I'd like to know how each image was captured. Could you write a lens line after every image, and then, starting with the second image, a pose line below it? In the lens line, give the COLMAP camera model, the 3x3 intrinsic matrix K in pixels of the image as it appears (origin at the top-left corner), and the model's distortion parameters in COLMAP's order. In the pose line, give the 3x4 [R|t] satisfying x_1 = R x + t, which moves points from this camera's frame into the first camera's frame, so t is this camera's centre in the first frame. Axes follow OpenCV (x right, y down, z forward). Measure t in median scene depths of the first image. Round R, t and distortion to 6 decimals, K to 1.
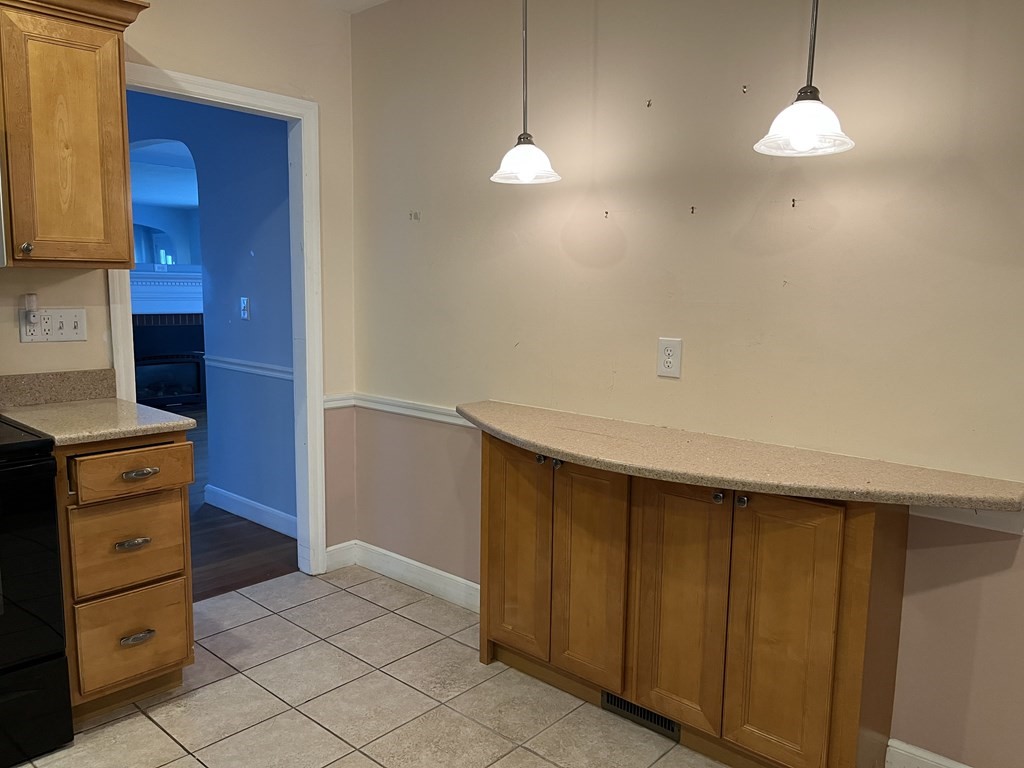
lens RADIAL K [[777.1, 0, 512.0], [0, 777.1, 384.0], [0, 0, 1]] dist [0.080613, -0.111953]
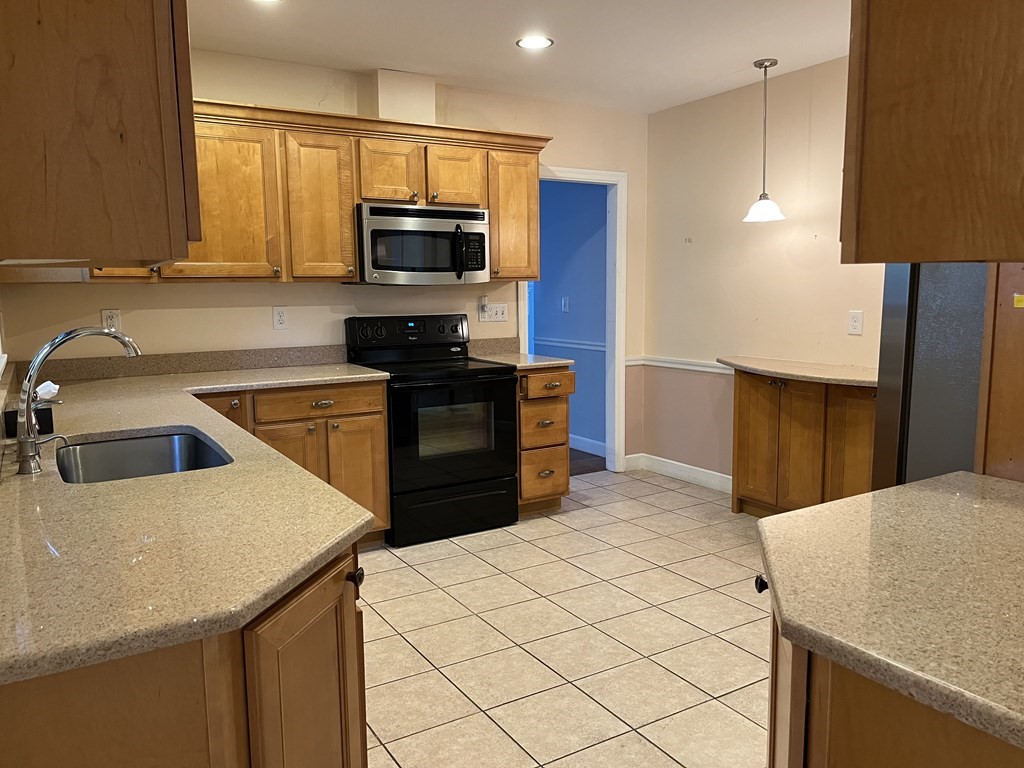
lens RADIAL K [[777.1, 0, 512.0], [0, 777.1, 384.0], [0, 0, 1]] dist [0.080613, -0.111953]
pose [[0.958789, 0.007748, -0.284012, -0.021394], [-0.008595, 0.999962, -0.001735, 0.104894], [0.283987, 0.004104, 0.958819, -0.801540]]
